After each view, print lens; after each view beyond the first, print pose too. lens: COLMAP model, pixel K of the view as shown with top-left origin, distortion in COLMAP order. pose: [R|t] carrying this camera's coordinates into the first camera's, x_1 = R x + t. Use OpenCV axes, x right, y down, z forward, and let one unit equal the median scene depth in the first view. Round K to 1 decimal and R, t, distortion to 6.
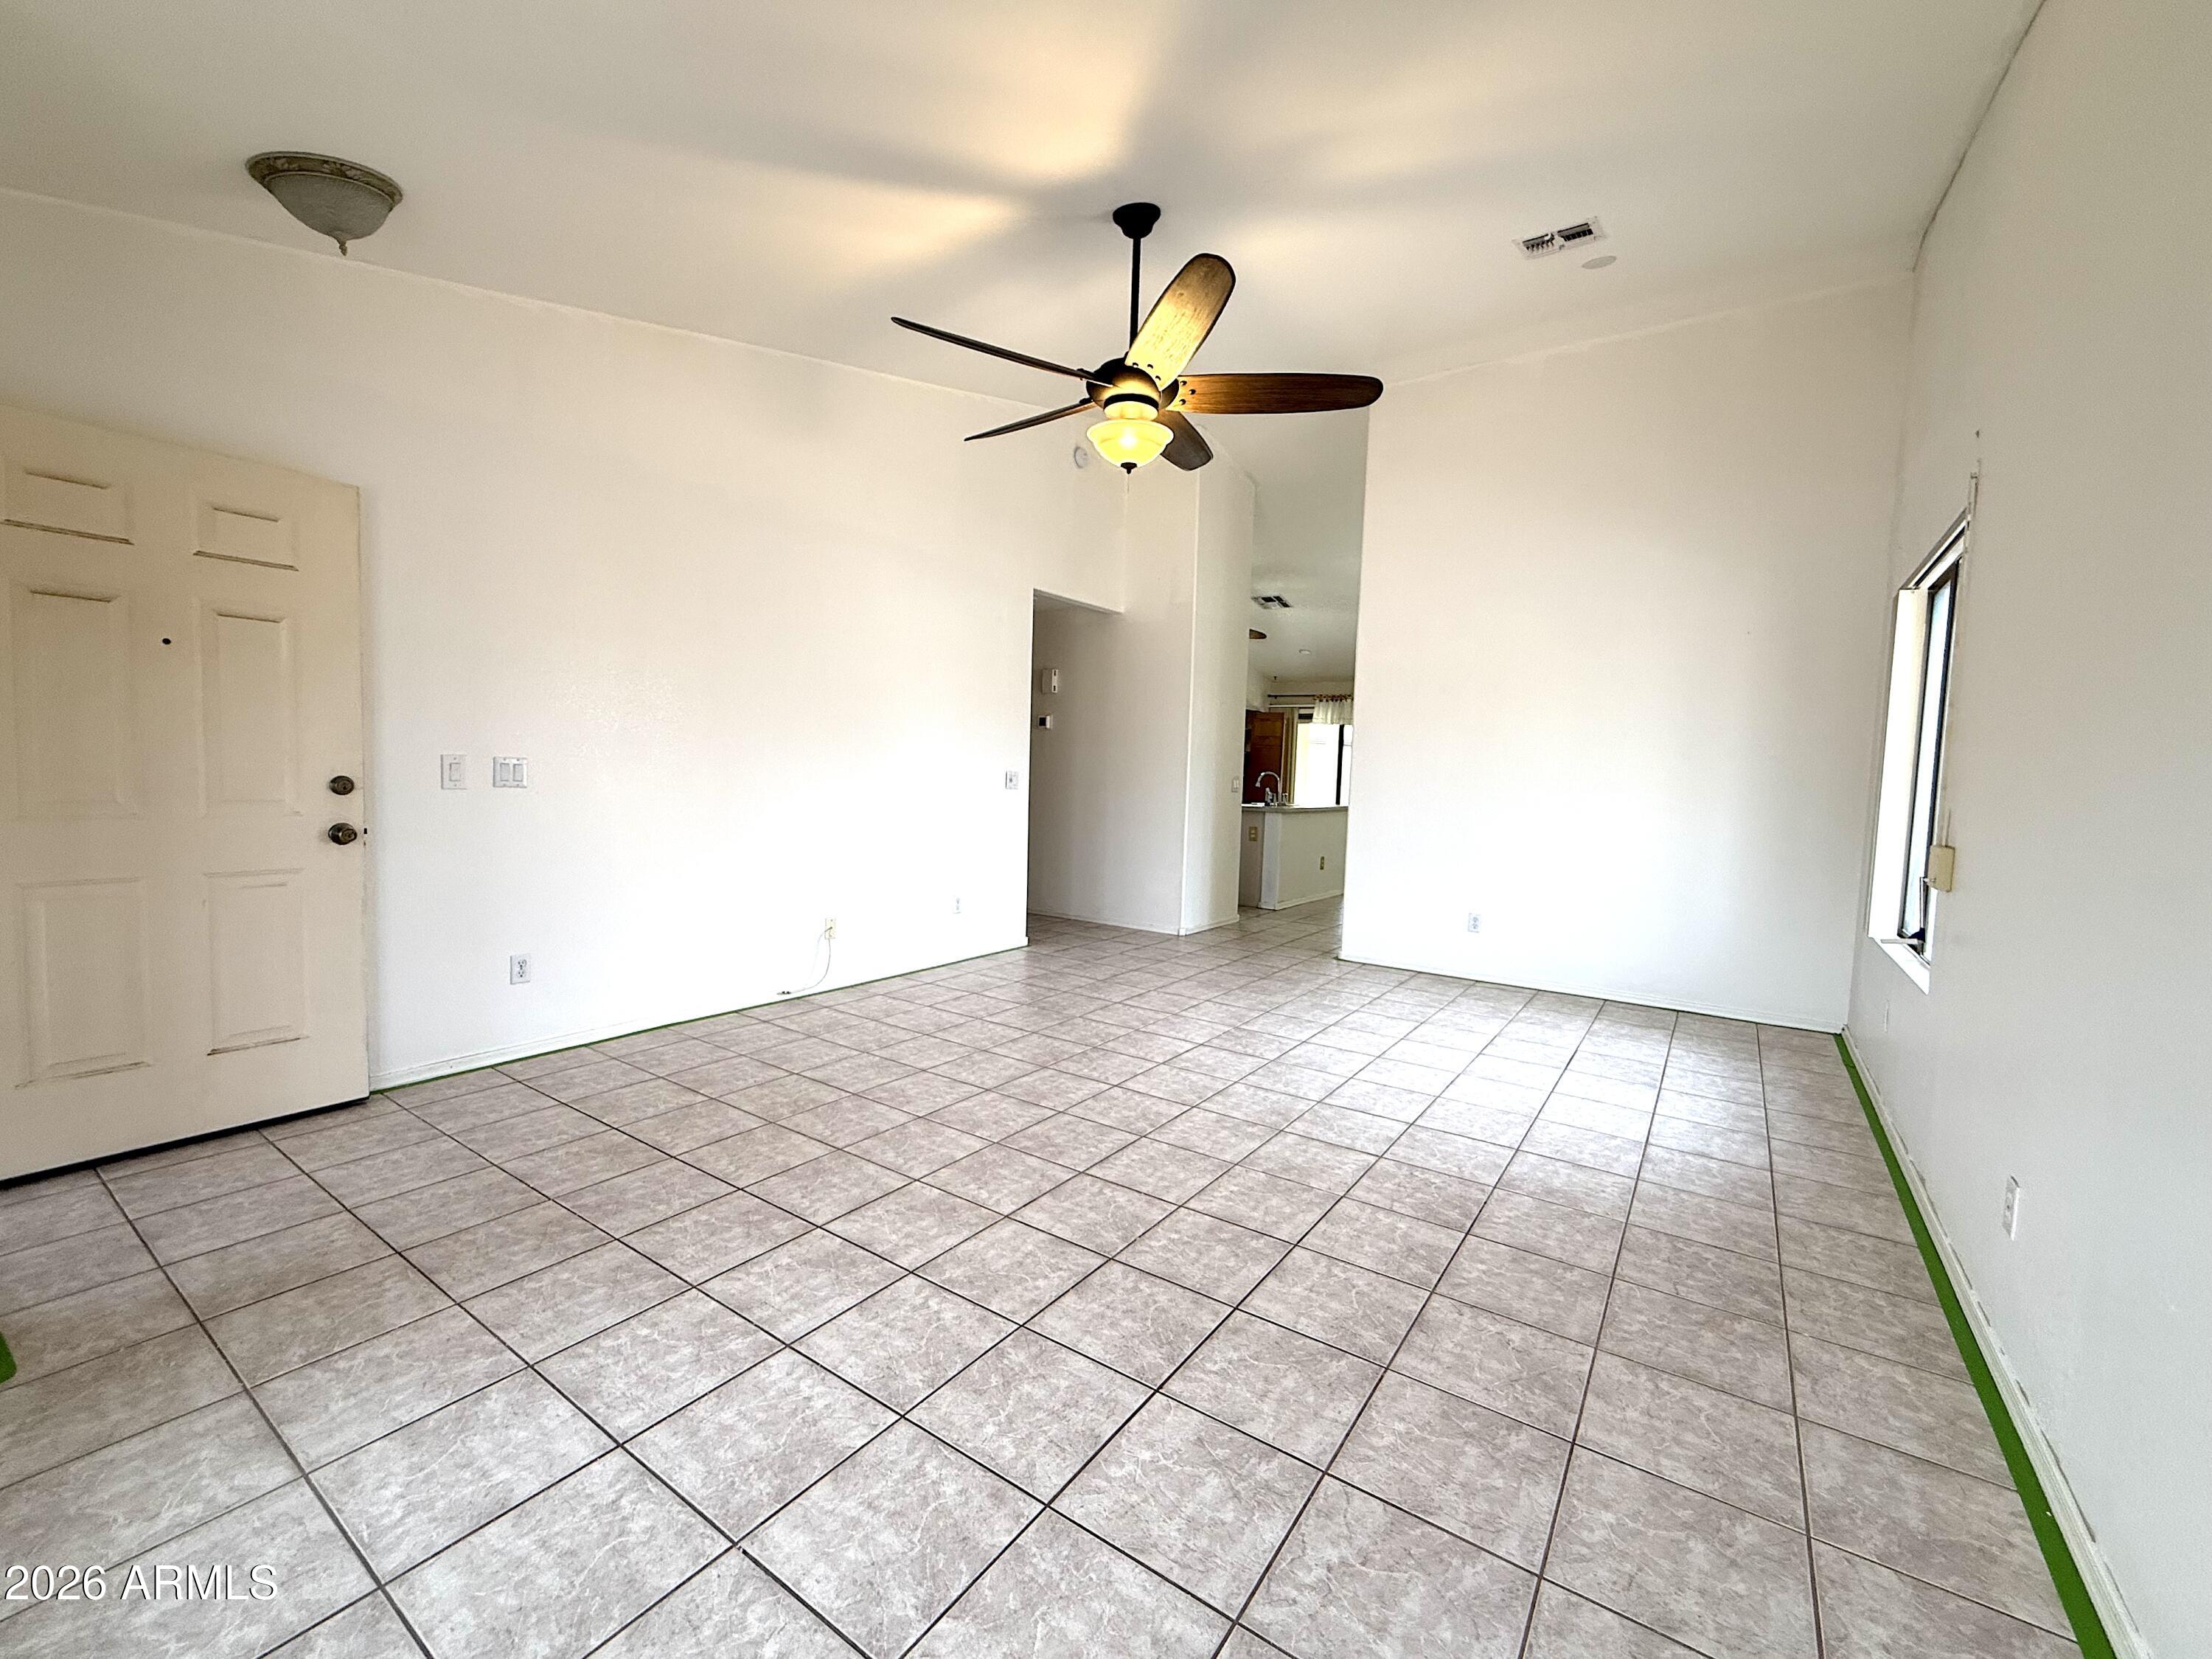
lens RADIAL K [[904.2, 0, 1112.7], [0, 904.2, 835.9], [0, 0, 1]] dist [-0.002159, -0.000384]
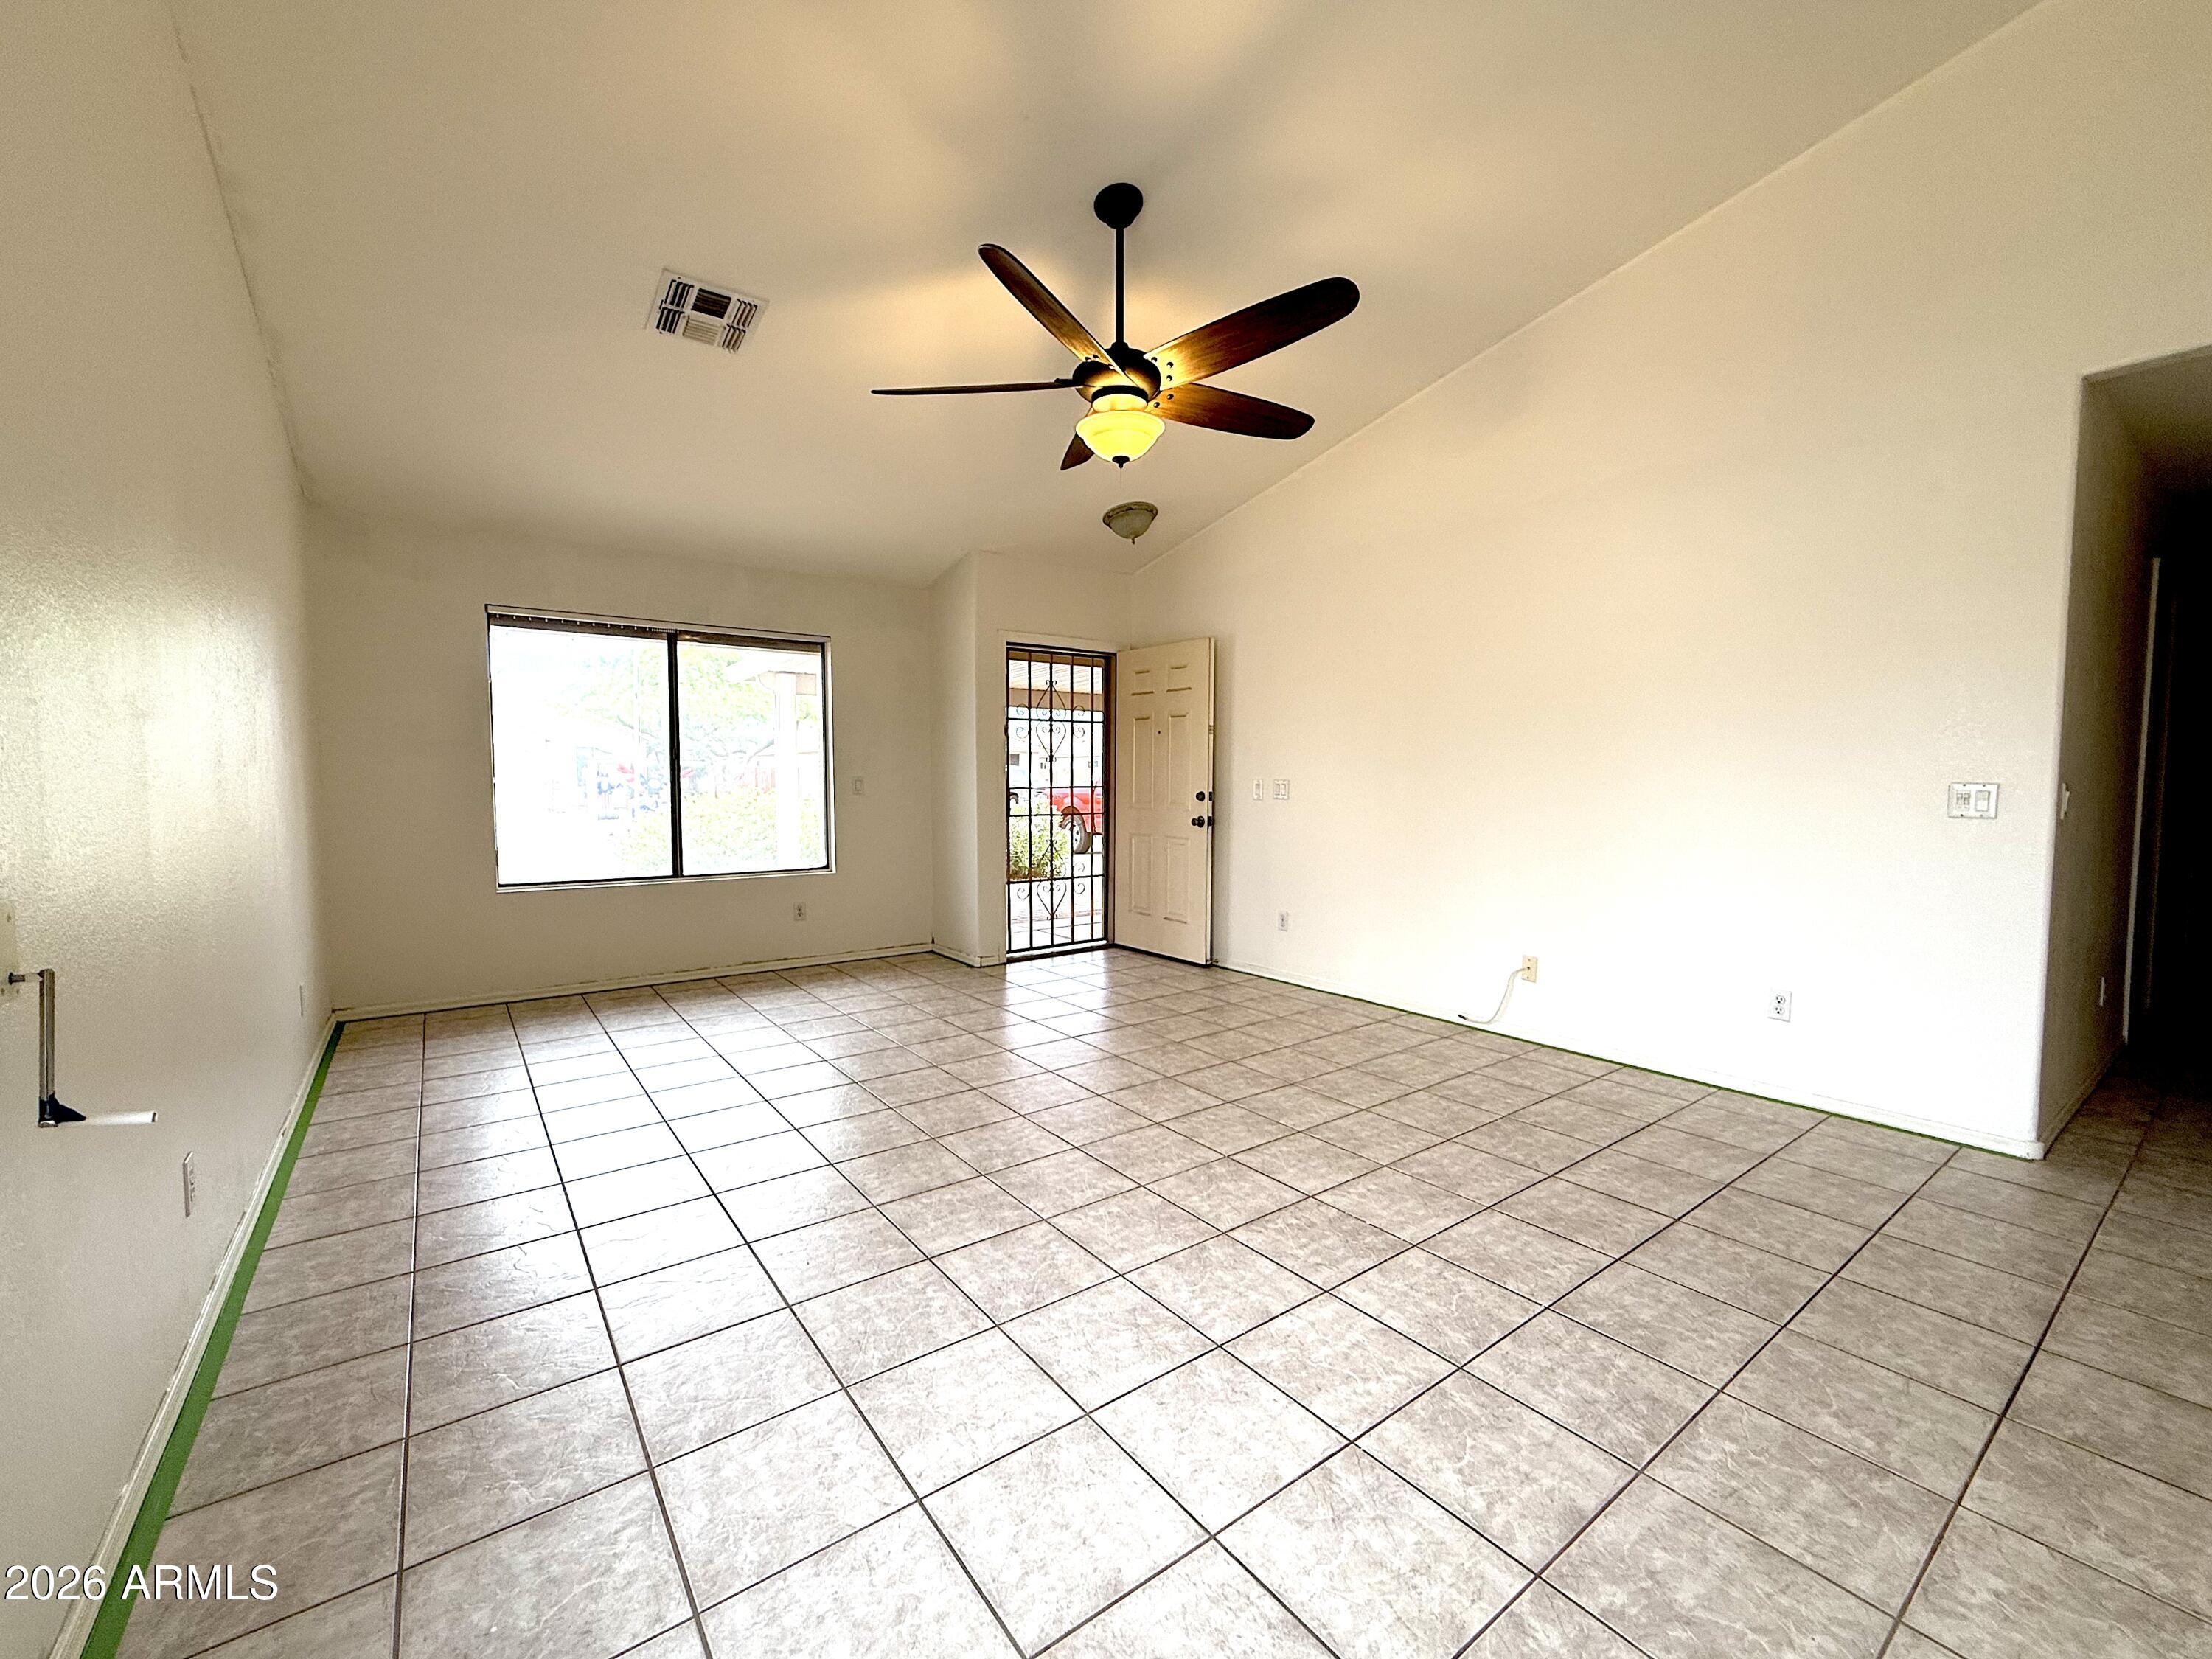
lens RADIAL K [[904.2, 0, 1105.4], [0, 904.2, 825.1], [0, 0, 1]] dist [-0.002159, -0.000384]
pose [[-0.326518, 0.019376, -0.944992, 1.125278], [-0.078292, 0.995800, 0.047470, -0.077312], [0.941943, 0.089485, -0.323630, 1.573272]]
